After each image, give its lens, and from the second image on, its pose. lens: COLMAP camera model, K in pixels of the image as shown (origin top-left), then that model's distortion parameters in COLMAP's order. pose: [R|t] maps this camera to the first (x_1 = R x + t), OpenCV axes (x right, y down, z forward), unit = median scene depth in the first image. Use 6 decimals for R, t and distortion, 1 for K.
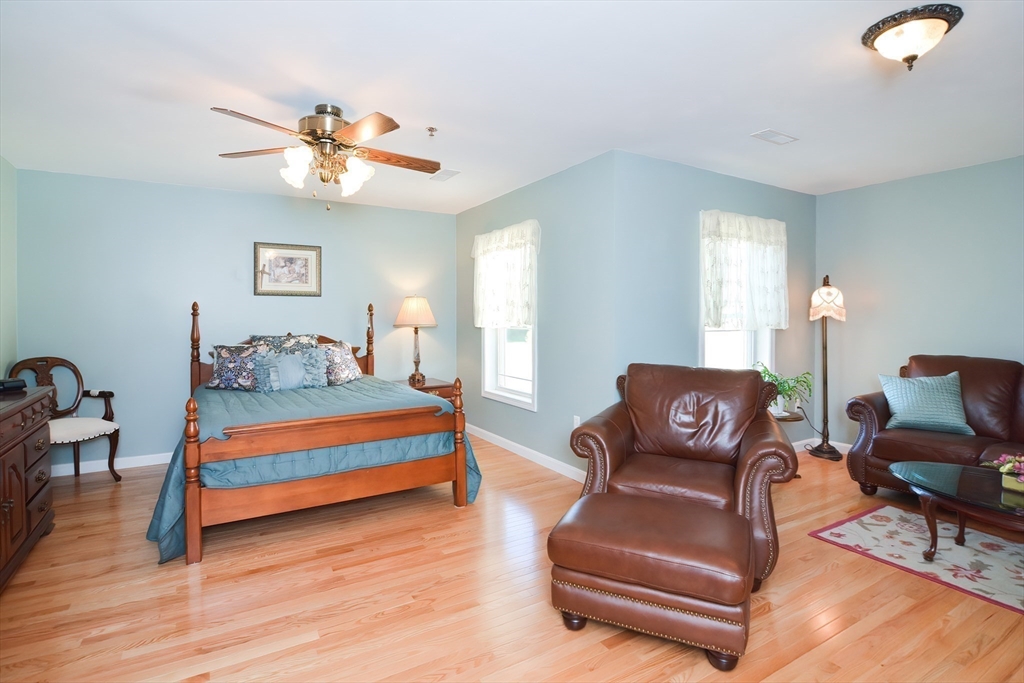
lens RADIAL K [[507.7, 0, 509.9], [0, 507.7, 320.7], [0, 0, 1]] dist [-0.004866, -0.008761]
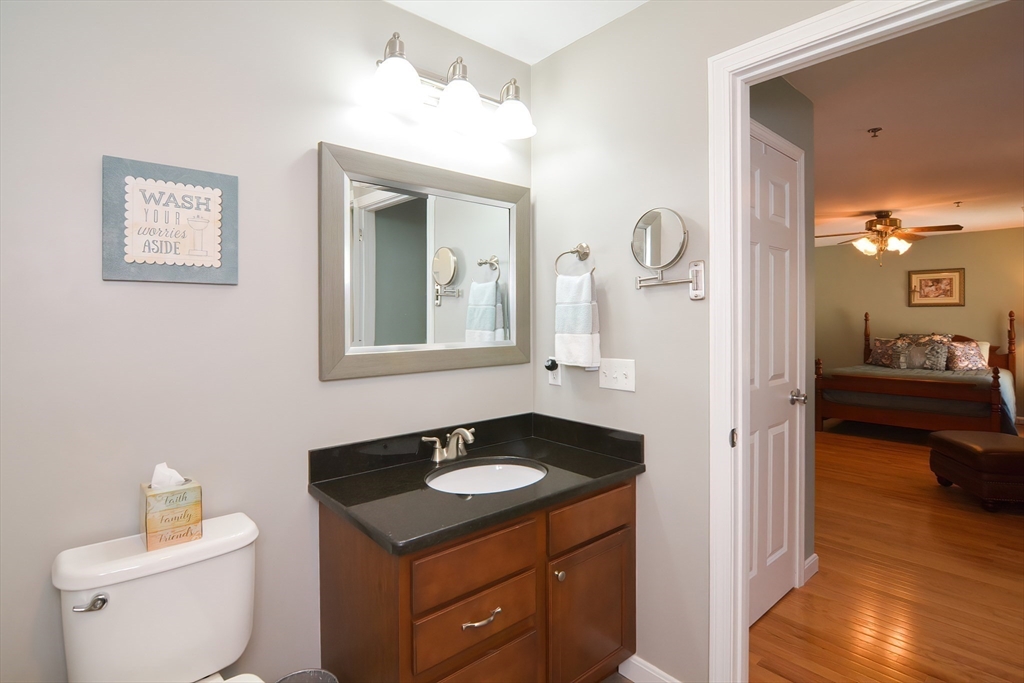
lens RADIAL K [[507.7, 0, 509.9], [0, 507.7, 320.7], [0, 0, 1]] dist [-0.004866, -0.008761]
pose [[0.185798, 0.004216, -0.982579, 0.790552], [-0.008522, 0.999960, 0.002679, -0.003857], [0.982551, 0.007875, 0.185827, -0.457942]]
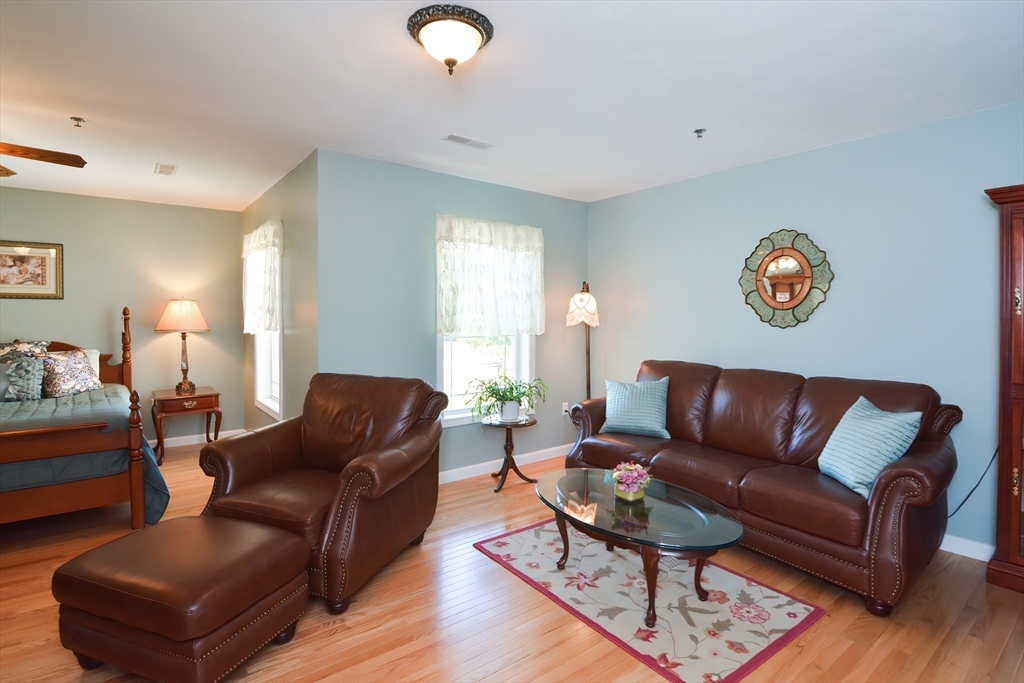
lens RADIAL K [[507.7, 0, 509.9], [0, 507.7, 320.7], [0, 0, 1]] dist [-0.004866, -0.008761]
pose [[0.991975, 0.000347, 0.126430, 0.354122], [-0.000264, 1.000000, -0.000673, -0.010070], [-0.126431, 0.000634, 0.991975, 0.004007]]
